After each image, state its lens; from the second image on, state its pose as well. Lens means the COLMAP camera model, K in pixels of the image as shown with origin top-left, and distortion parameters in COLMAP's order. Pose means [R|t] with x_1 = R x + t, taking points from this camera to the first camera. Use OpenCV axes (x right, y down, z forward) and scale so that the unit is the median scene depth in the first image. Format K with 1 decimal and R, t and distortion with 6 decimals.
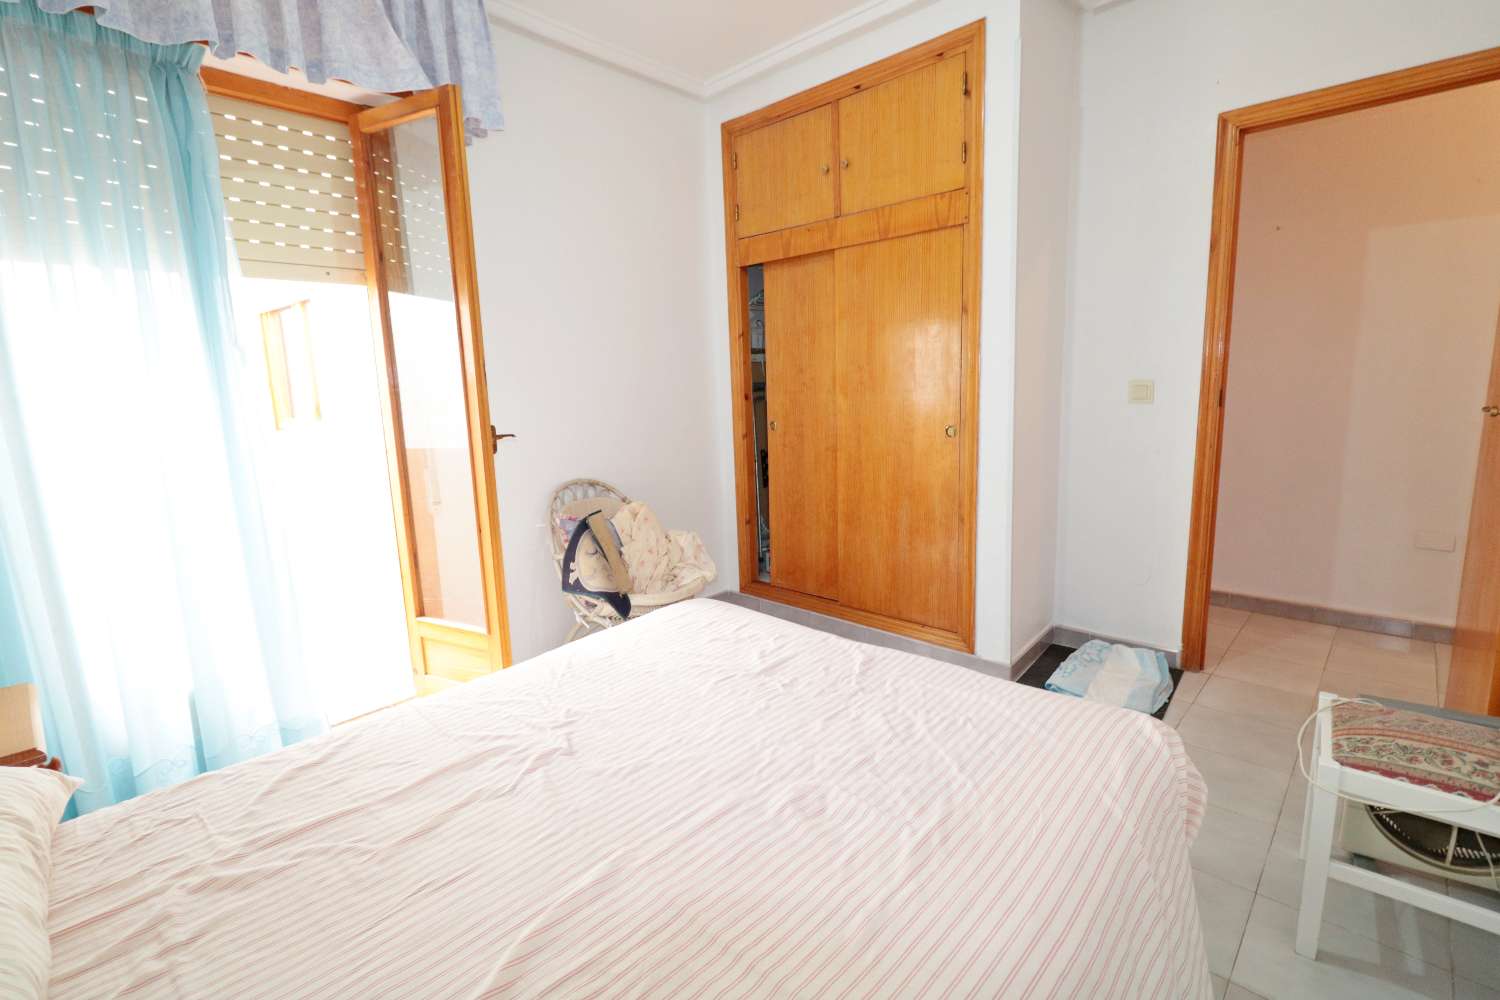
lens RADIAL K [[694.5, 0, 746.1], [0, 694.5, 497.6], [0, 0, 1]] dist [-0.001858, 0.000107]
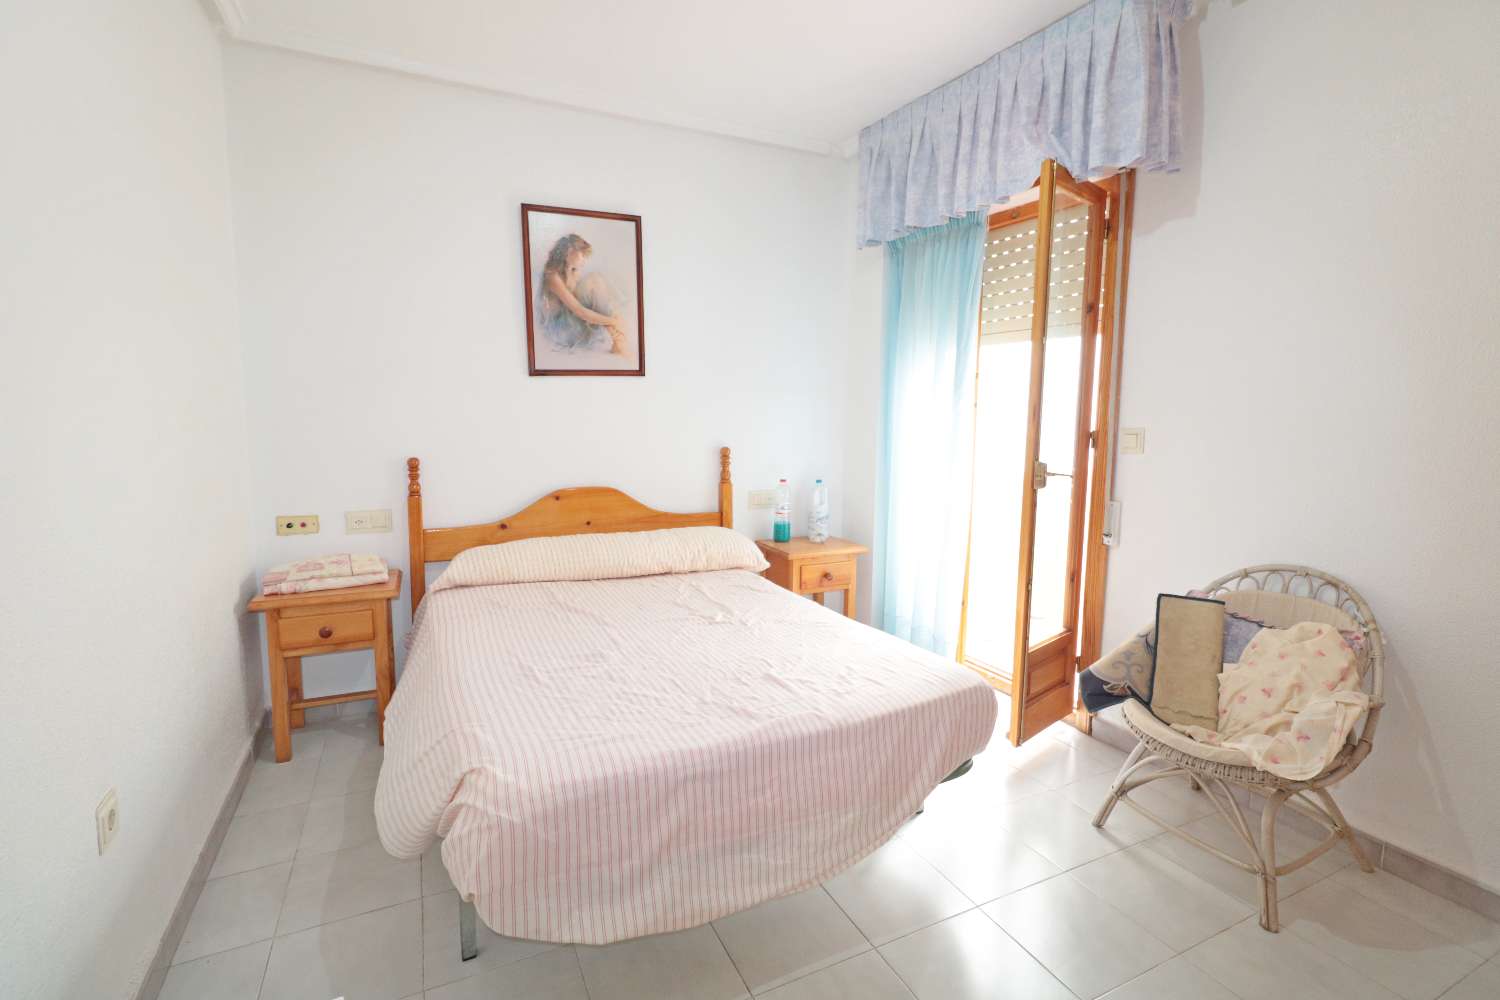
lens RADIAL K [[694.5, 0, 746.3], [0, 694.5, 495.0], [0, 0, 1]] dist [-0.001858, 0.000107]
pose [[-0.358505, 0.142586, -0.922574, 0.954556], [-0.156215, 0.965168, 0.209873, -0.251734], [0.920365, 0.219360, -0.323743, 1.133567]]
